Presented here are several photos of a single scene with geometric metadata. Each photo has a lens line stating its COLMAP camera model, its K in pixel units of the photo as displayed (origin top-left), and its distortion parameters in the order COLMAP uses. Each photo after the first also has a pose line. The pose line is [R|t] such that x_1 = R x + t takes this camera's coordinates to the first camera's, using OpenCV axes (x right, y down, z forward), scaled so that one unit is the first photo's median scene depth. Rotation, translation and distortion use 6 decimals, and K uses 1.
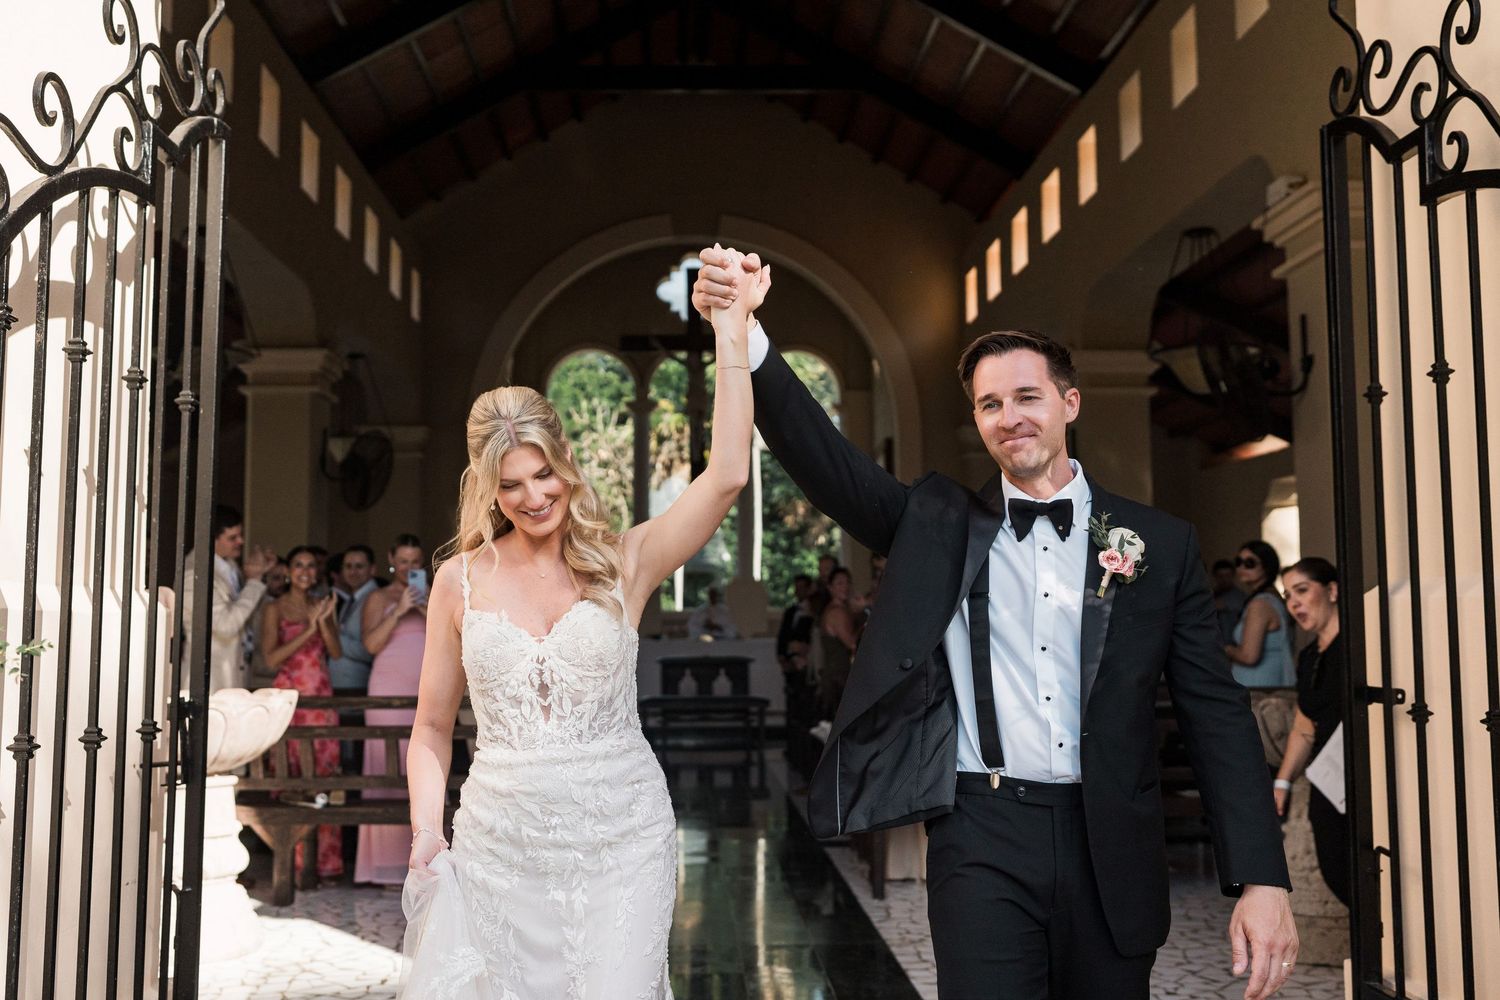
lens RADIAL K [[1512.7, 0, 750.0], [0, 1512.7, 500.0], [0, 0, 1]] dist [0.008955, 0.005423]
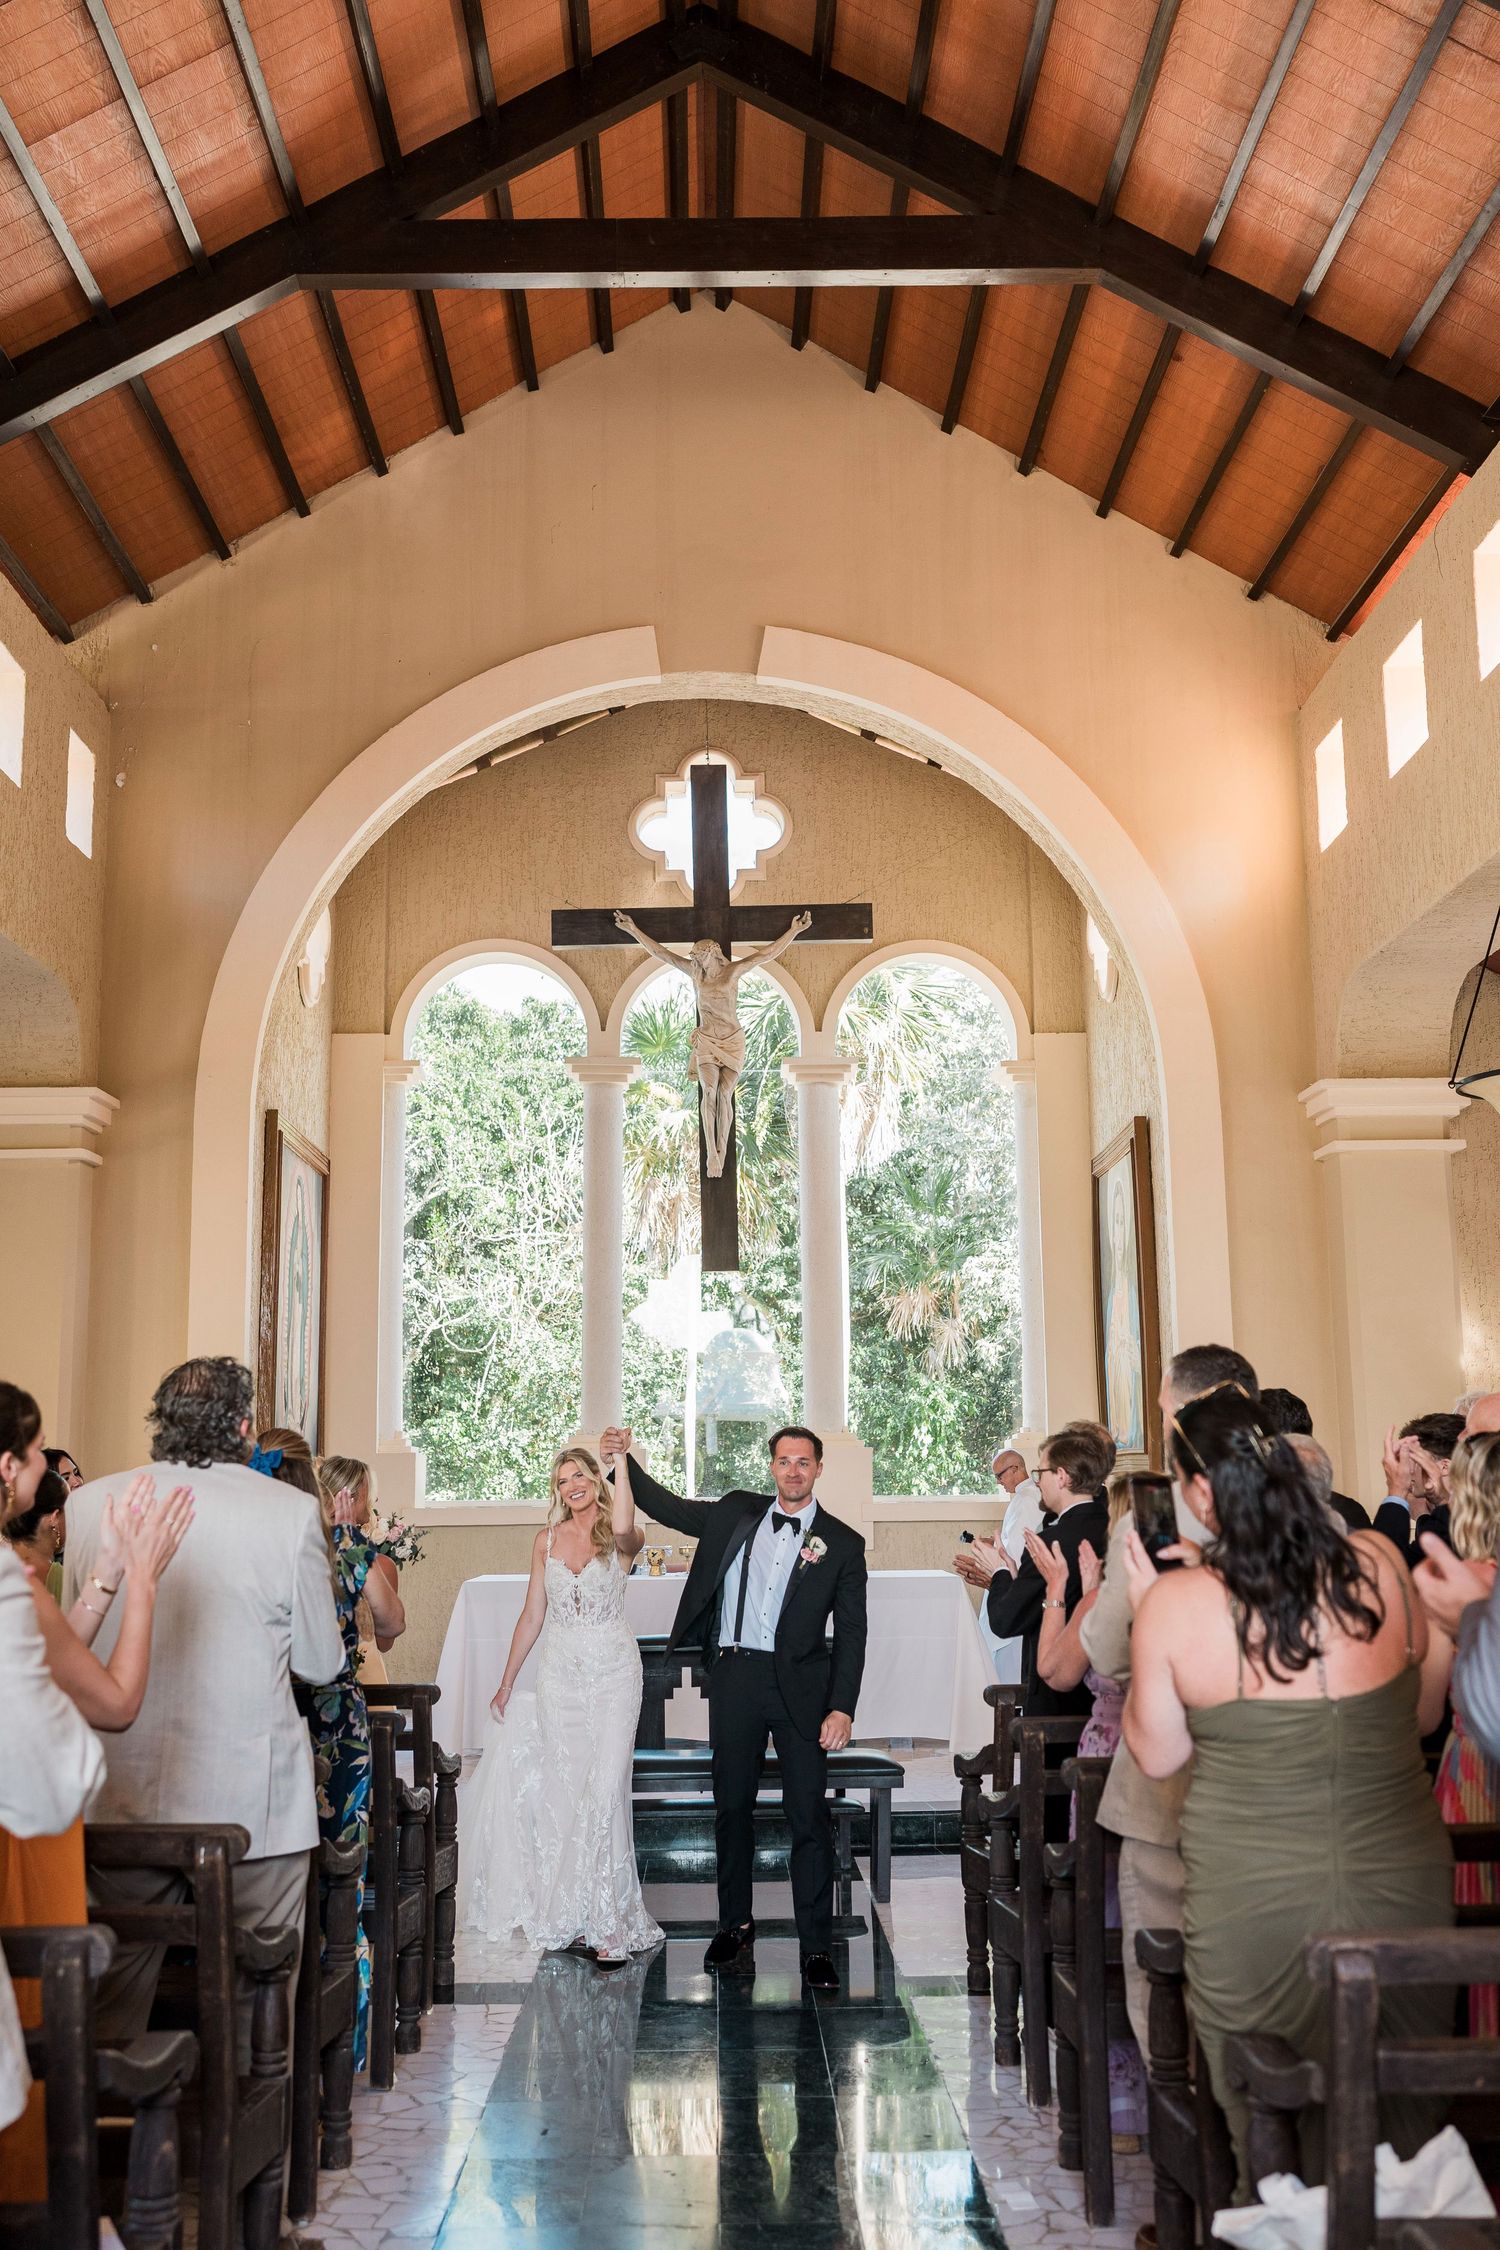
lens RADIAL K [[2212.3, 0, 750.0], [0, 2212.3, 1125.0], [0, 0, 1]] dist [0.011808, 0.006100]
pose [[0.999554, -0.008324, -0.028686, -0.004476], [0.005868, 0.996394, -0.084640, 0.012703], [0.029287, 0.084434, 0.995999, 0.262719]]
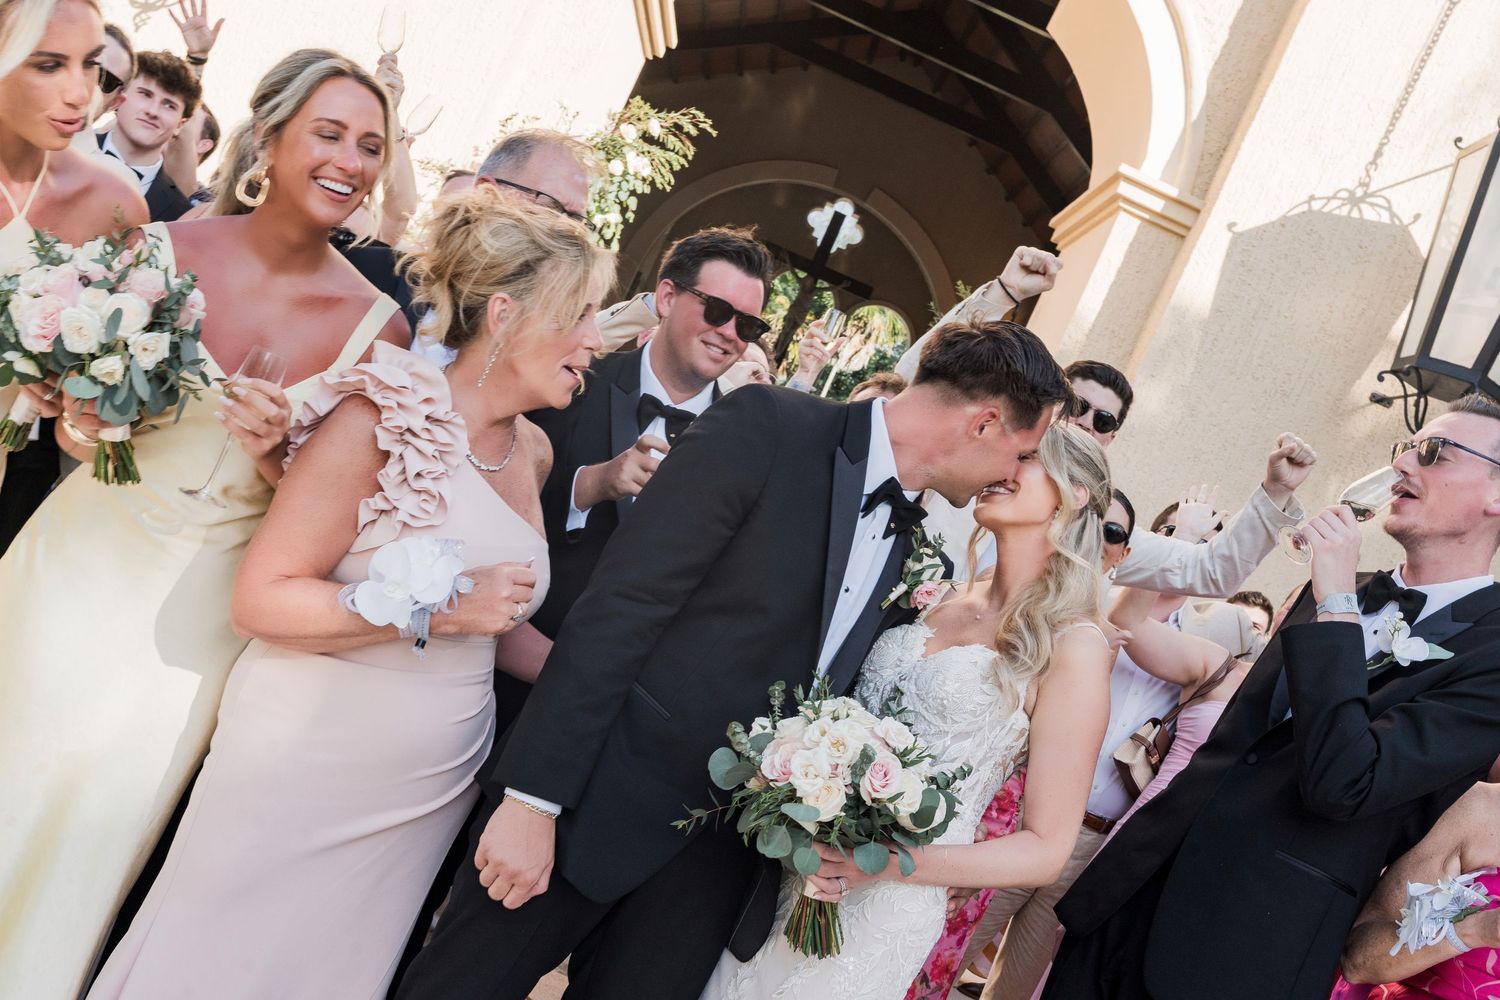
lens RADIAL K [[1512.7, 0, 750.0], [0, 1512.7, 500.0], [0, 0, 1]] dist [0.008955, 0.005423]
pose [[0.905852, 0.422922, -0.023841, 0.019587], [-0.419277, 0.903215, 0.091700, -0.018907], [0.060315, -0.073070, 0.995501, -0.199382]]
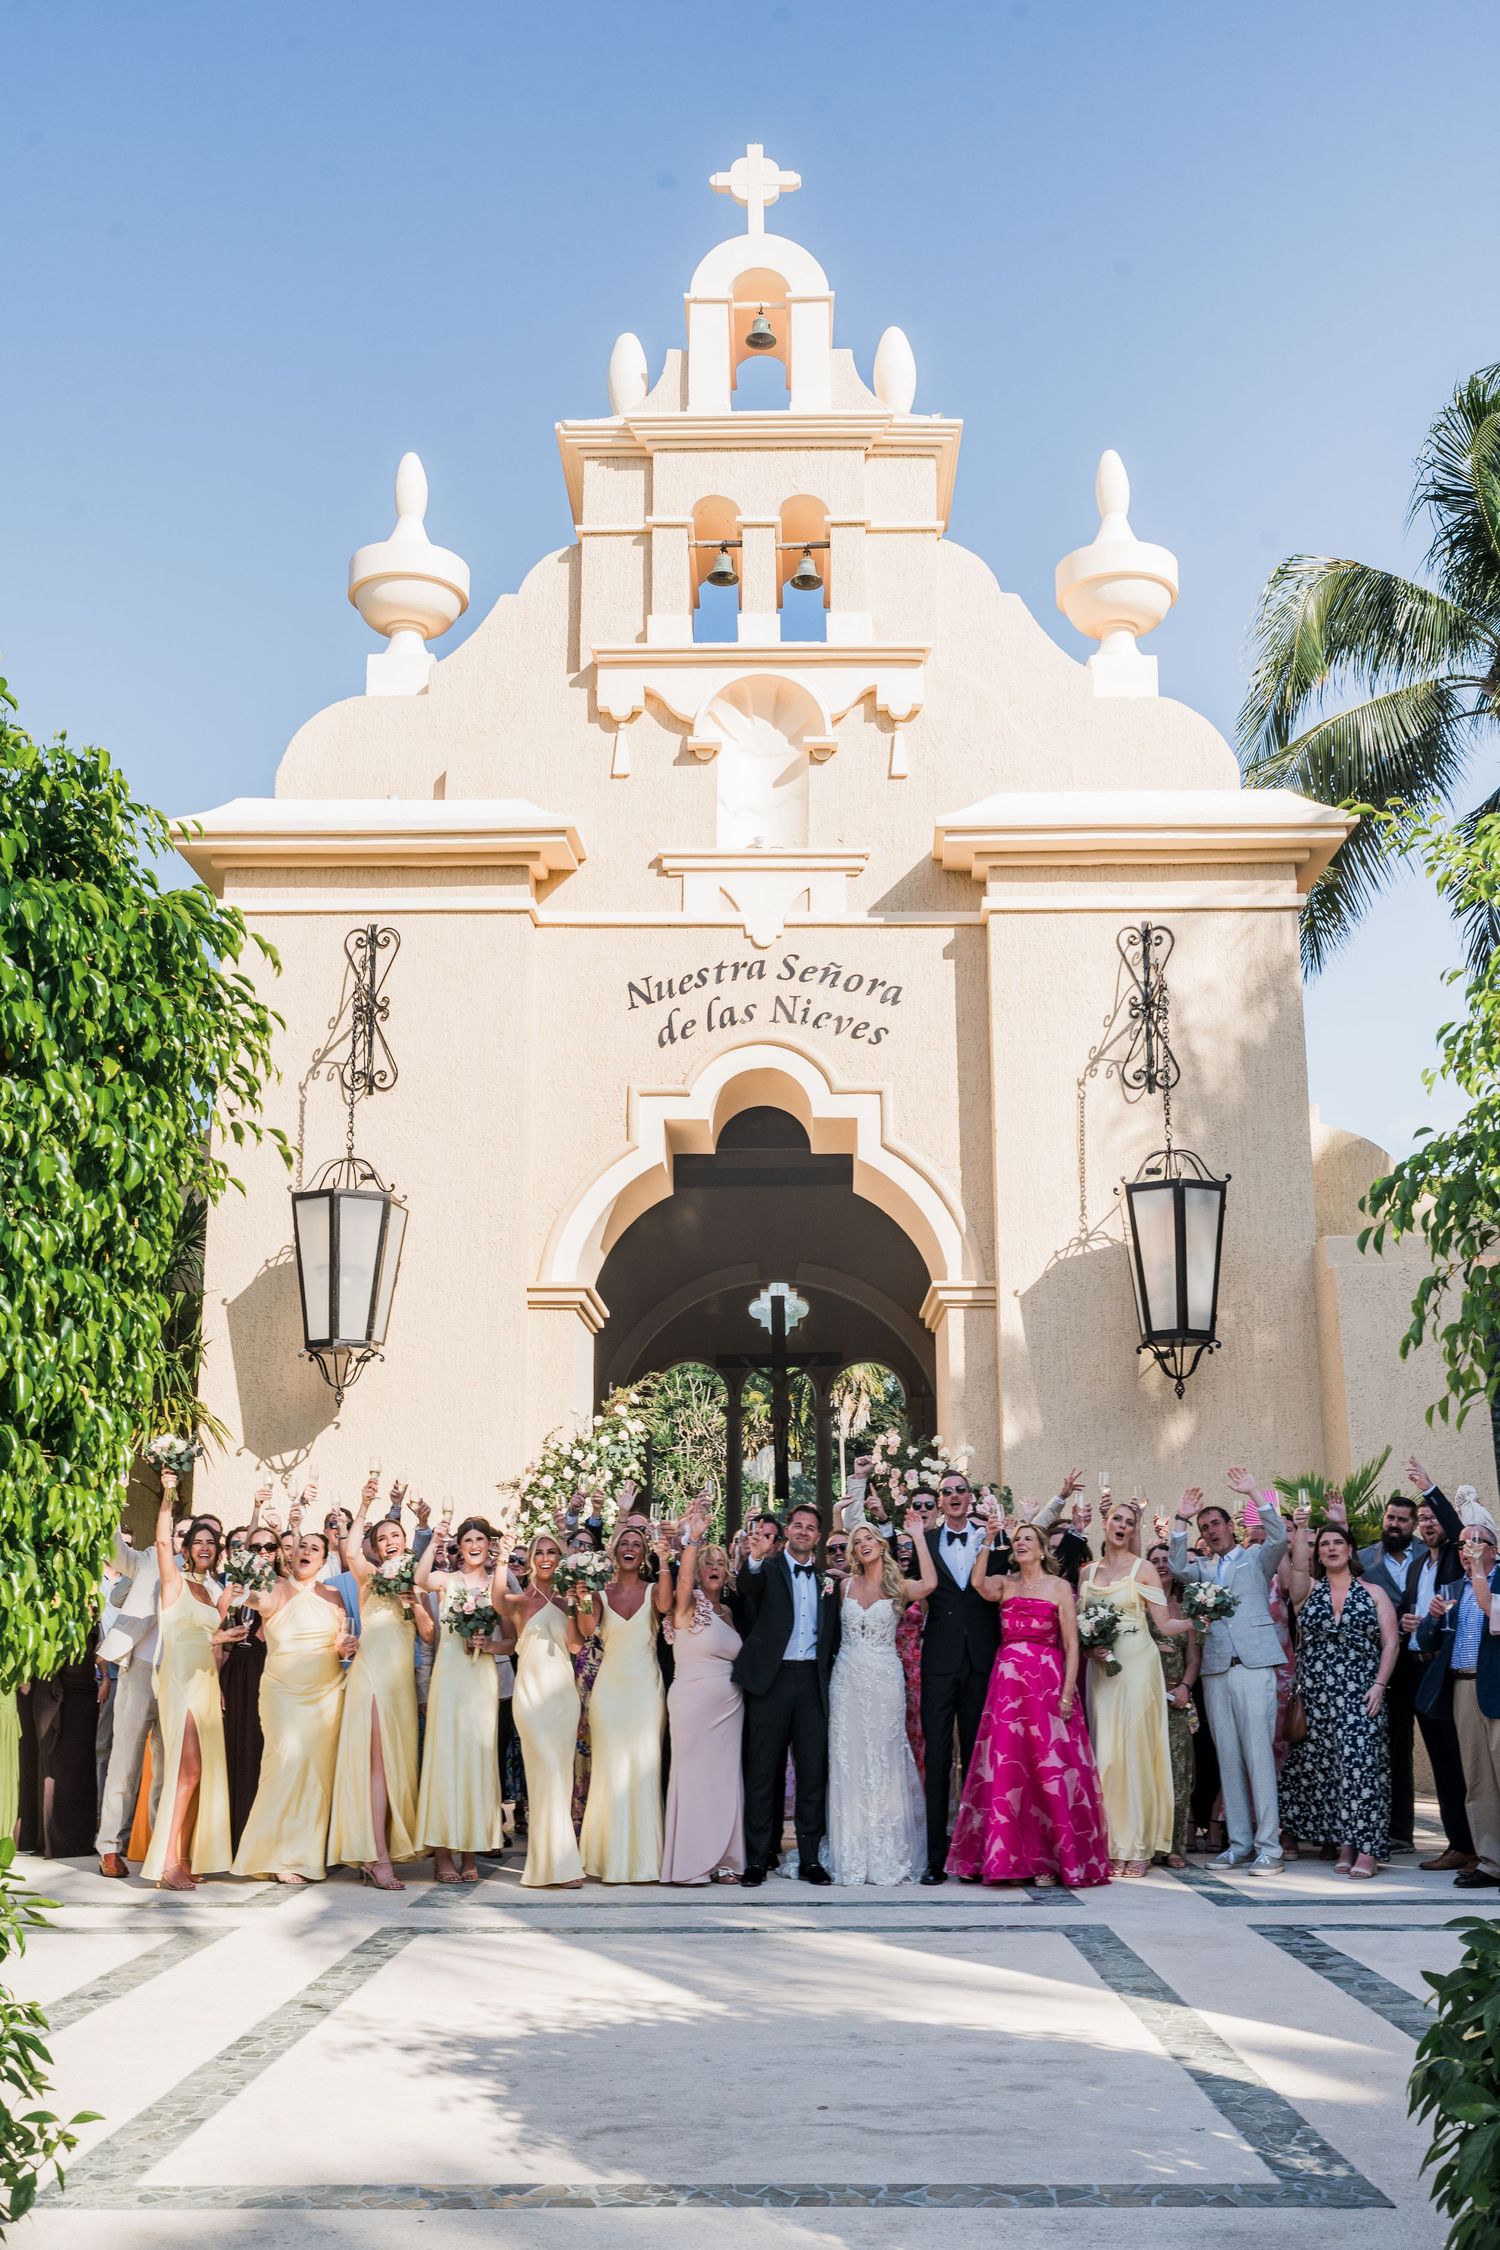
lens RADIAL K [[2000.5, 0, 750.0], [0, 2000.5, 1125.0], [0, 0, 1]] dist [-0.003798, -0.000538]
pose [[0.997863, -0.014046, -0.063806, 0.034551], [0.004154, 0.988280, -0.152598, -0.037267], [0.065202, 0.152007, 0.986226, -0.453412]]
